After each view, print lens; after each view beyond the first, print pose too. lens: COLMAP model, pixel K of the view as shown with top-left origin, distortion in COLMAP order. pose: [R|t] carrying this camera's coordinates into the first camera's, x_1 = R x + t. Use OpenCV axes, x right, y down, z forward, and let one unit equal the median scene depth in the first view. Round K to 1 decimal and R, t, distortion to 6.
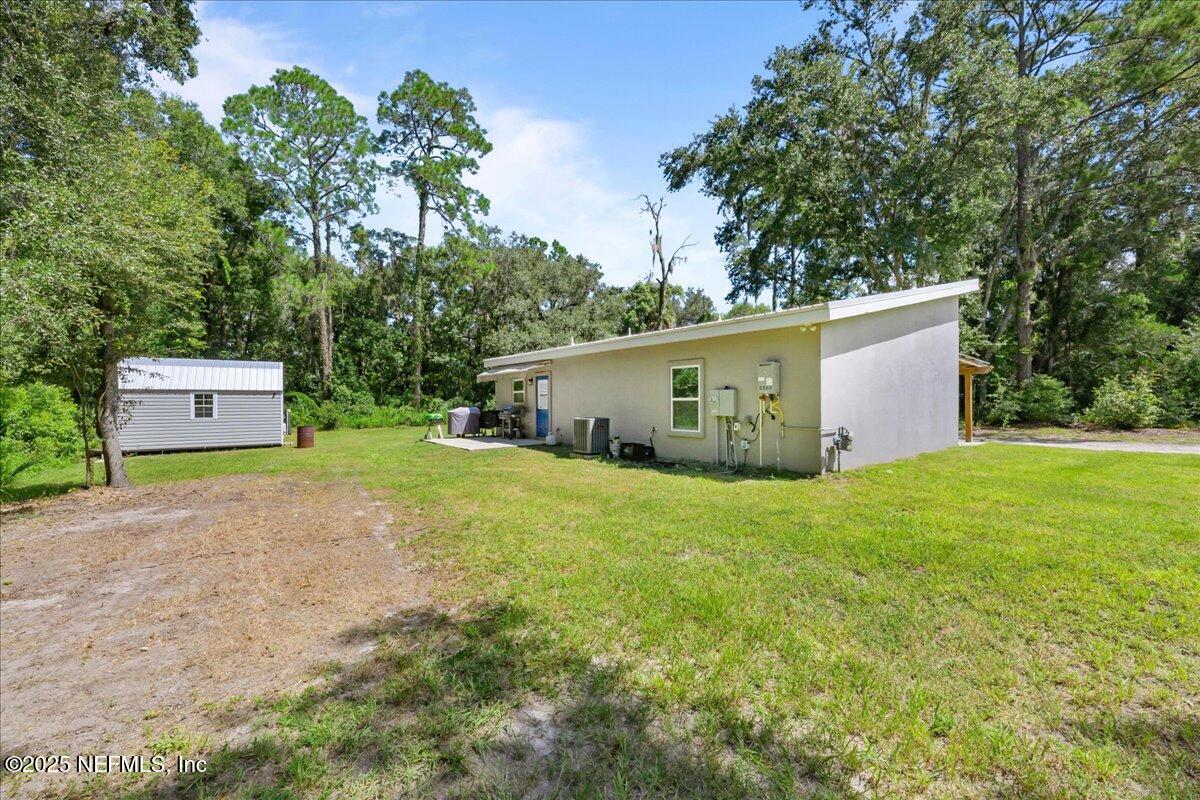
lens RADIAL K [[470.6, 0, 602.7], [0, 470.6, 406.6], [0, 0, 1]] dist [-0.000583, -0.000389]
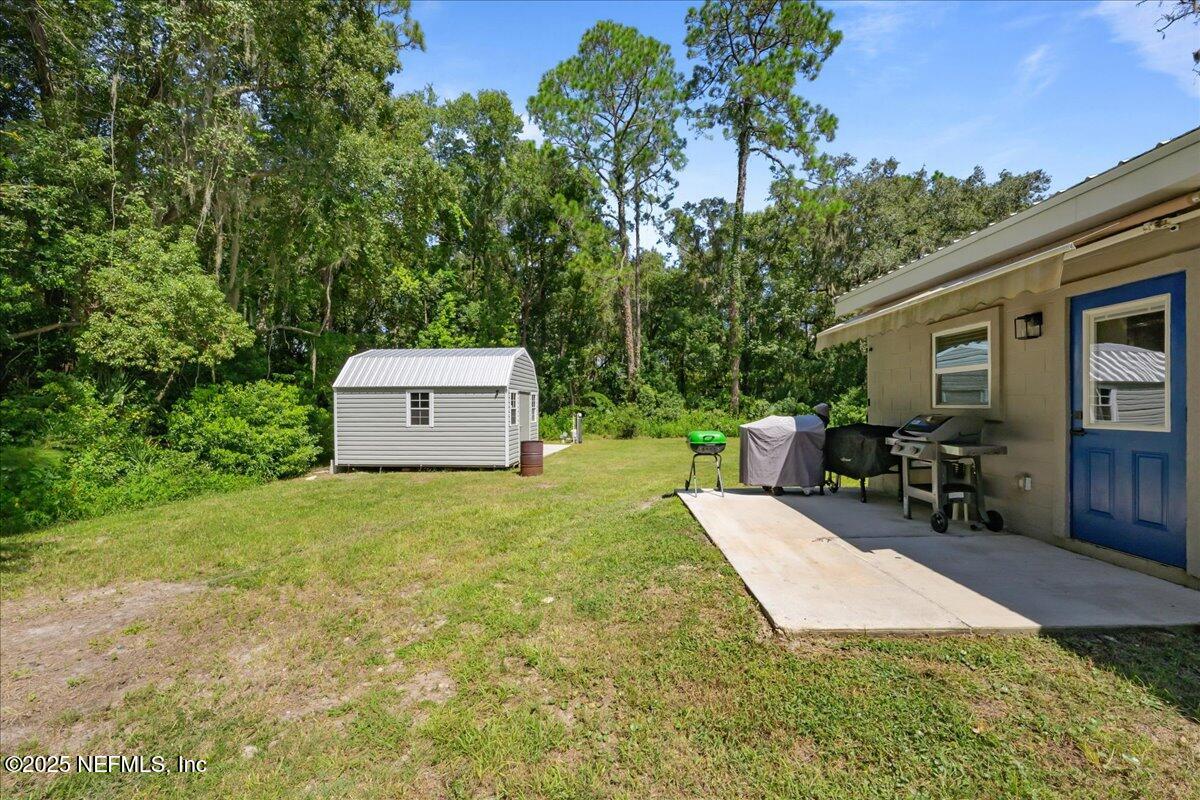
lens RADIAL K [[470.6, 0, 602.7], [0, 470.6, 406.6], [0, 0, 1]] dist [-0.000583, -0.000389]
pose [[0.773056, 0.002368, -0.634333, -0.071190], [-0.007113, 0.999963, -0.004936, -0.001369], [0.634297, 0.008328, 0.773044, 0.265776]]
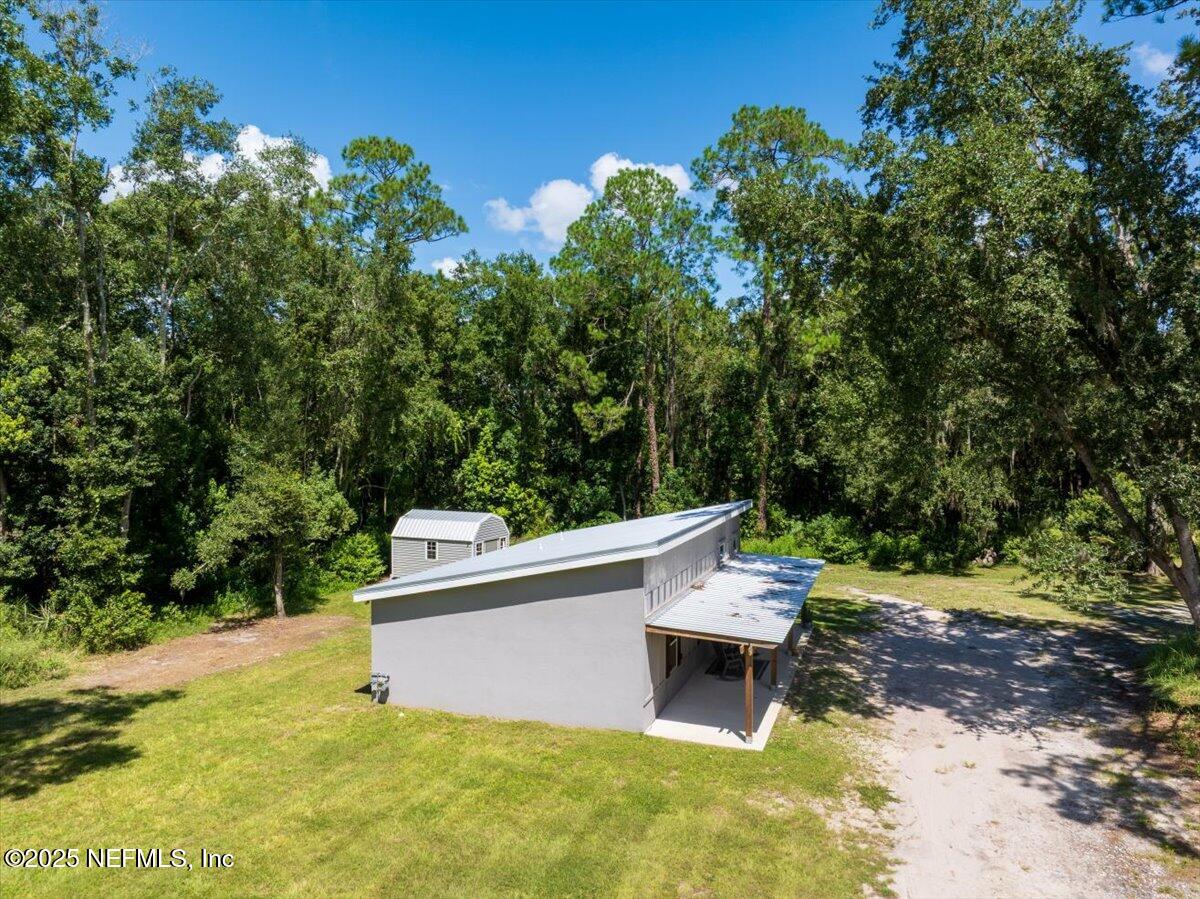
lens RADIAL K [[832.3, 0, 605.2], [0, 832.3, 453.9], [0, 0, 1]] dist [-0.040523, 0.005581]
pose [[0.540336, 0.022288, -0.841154, 0.618228], [-0.016291, 0.999739, 0.016025, -0.140911], [0.841292, 0.005045, 0.540558, 0.054047]]
